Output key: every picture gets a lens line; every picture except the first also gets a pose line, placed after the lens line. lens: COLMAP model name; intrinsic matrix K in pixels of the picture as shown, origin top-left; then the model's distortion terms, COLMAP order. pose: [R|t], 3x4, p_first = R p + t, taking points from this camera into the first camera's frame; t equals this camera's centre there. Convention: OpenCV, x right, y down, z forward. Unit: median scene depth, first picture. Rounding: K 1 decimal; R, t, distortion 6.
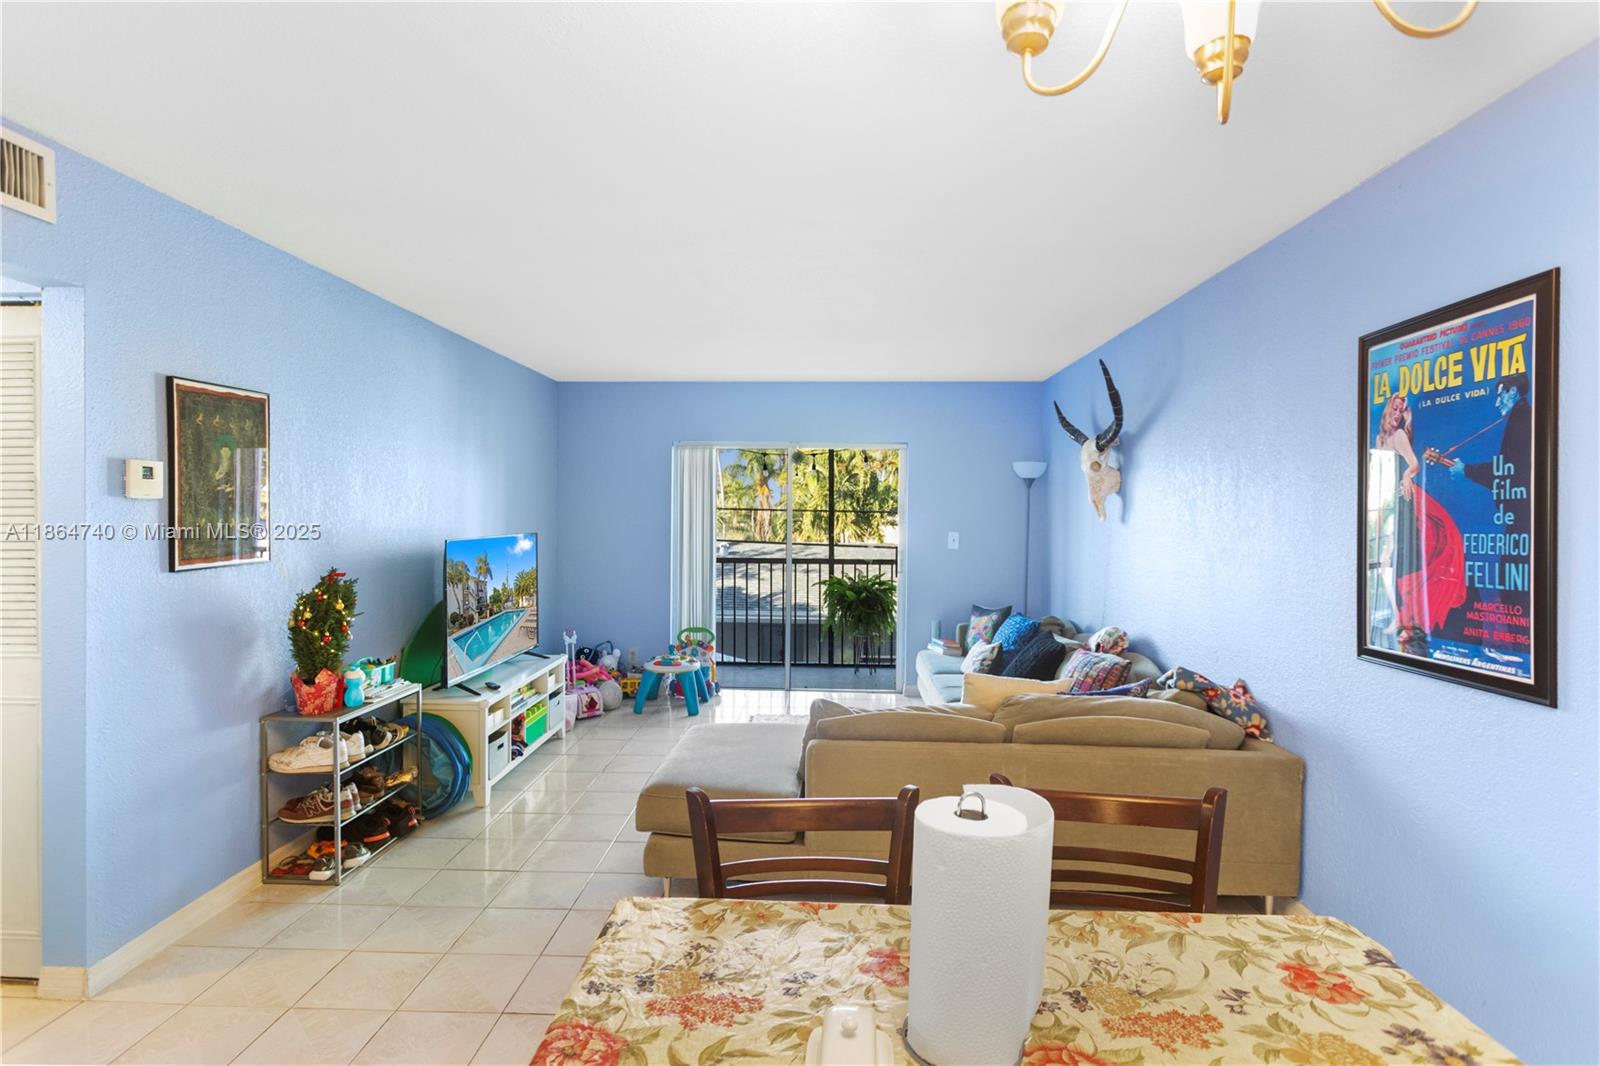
lens RADIAL K [[840.1, 0, 793.4], [0, 840.1, 519.9], [0, 0, 1]] dist [0.000195, -0.000499]
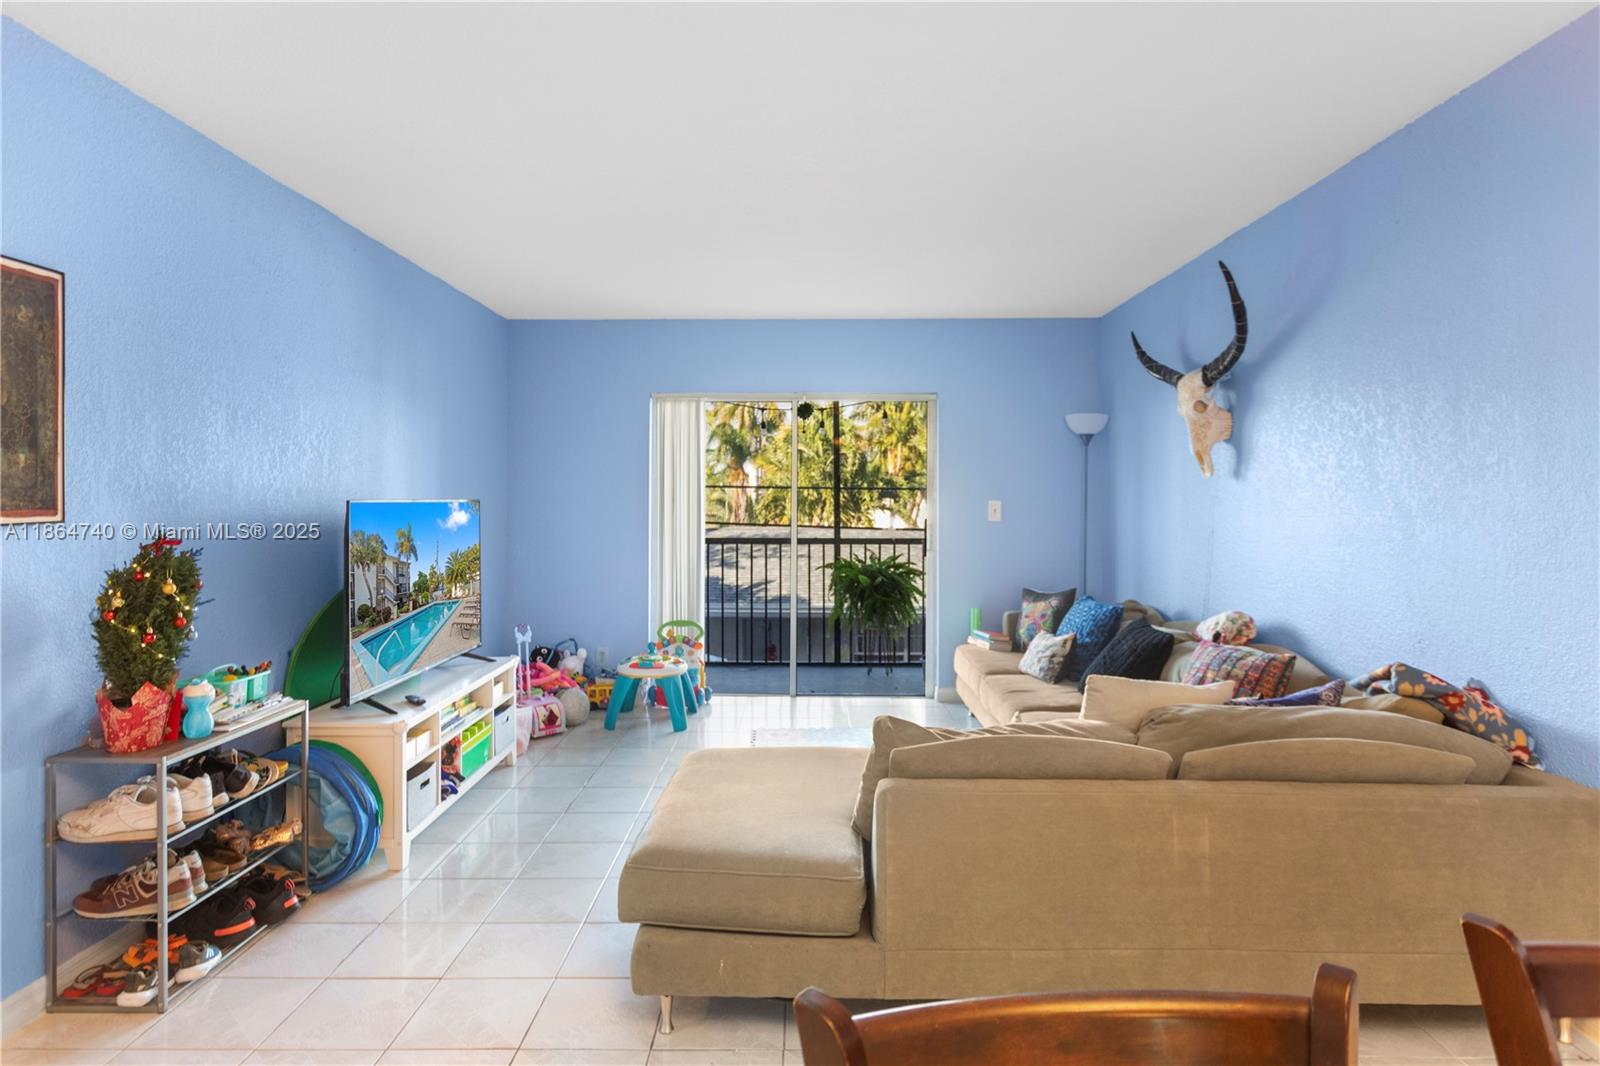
lens RADIAL K [[866.2, 0, 796.5], [0, 866.2, 495.1], [0, 0, 1]] dist [-0.000536, 0.000549]
pose [[0.999138, -0.005646, 0.041136, -0.062686], [0.006475, 0.999778, -0.020048, 0.040706], [-0.041014, 0.020297, 0.998952, 0.260520]]
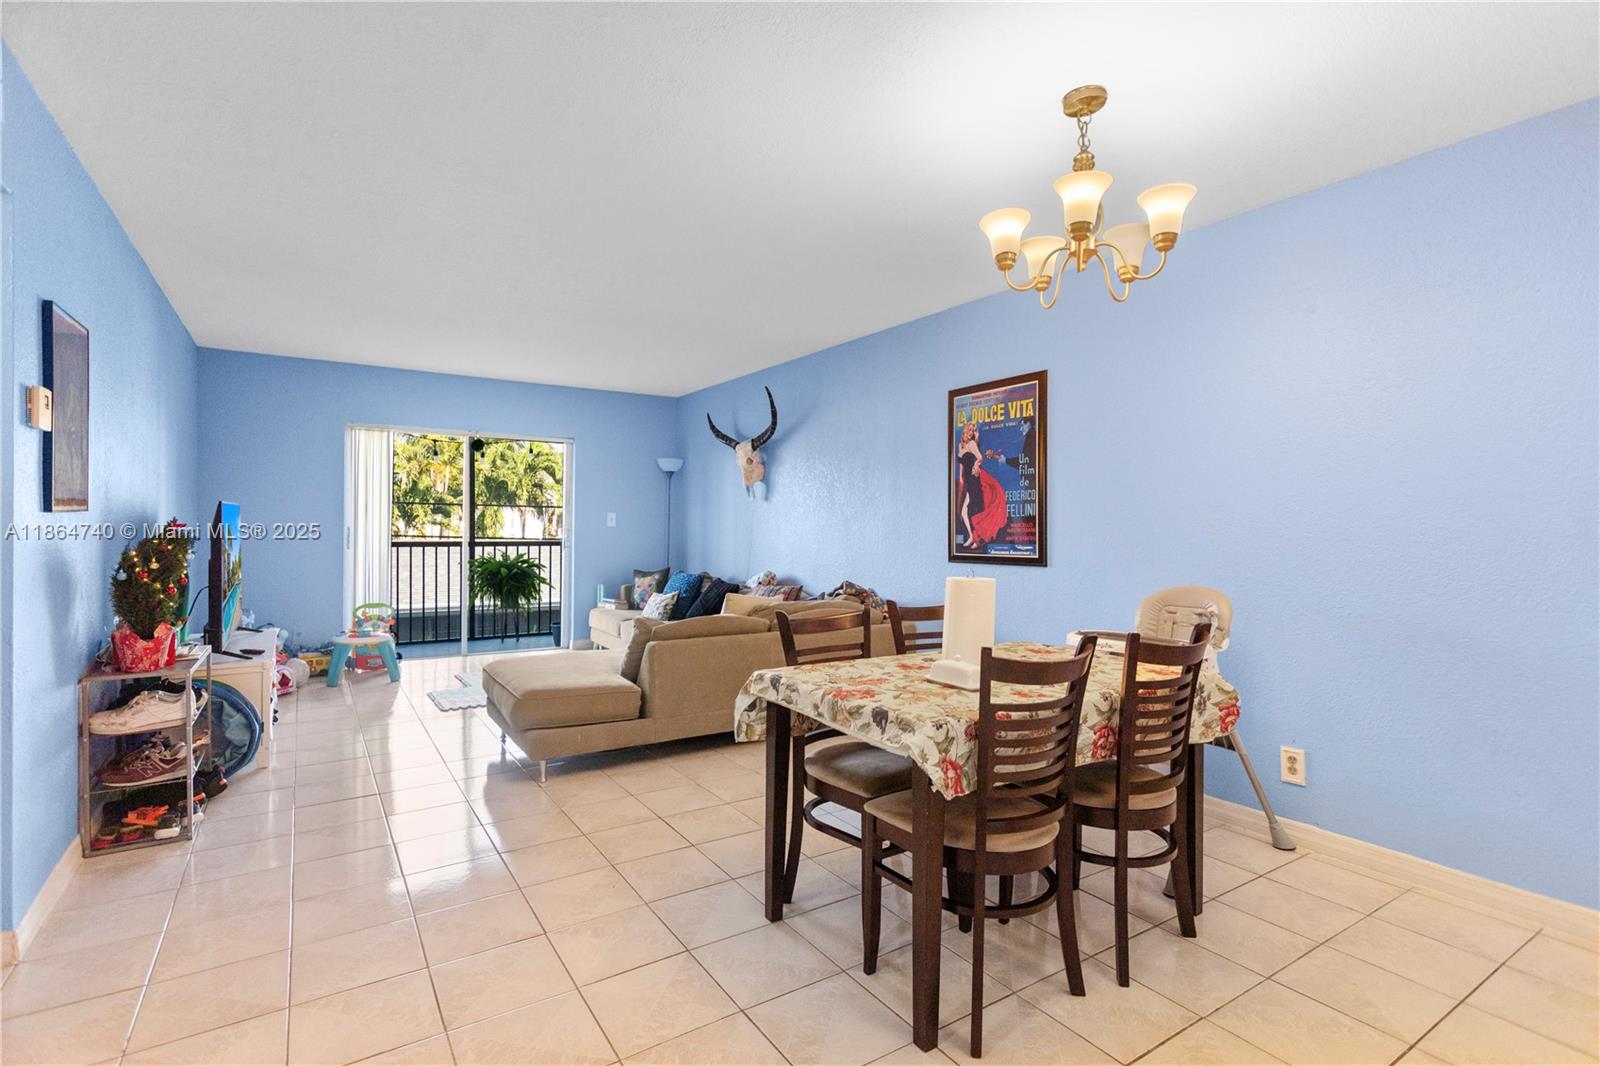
lens RADIAL K [[798.6, 0, 800.0], [0, 798.6, 533.0], [0, 0, 1]] dist [0.007863, -0.000882]
pose [[0.798158, -0.004715, 0.602430, -0.480478], [0.003008, 0.999988, 0.003842, 0.066261], [-0.602441, -0.001255, 0.798162, -0.162440]]
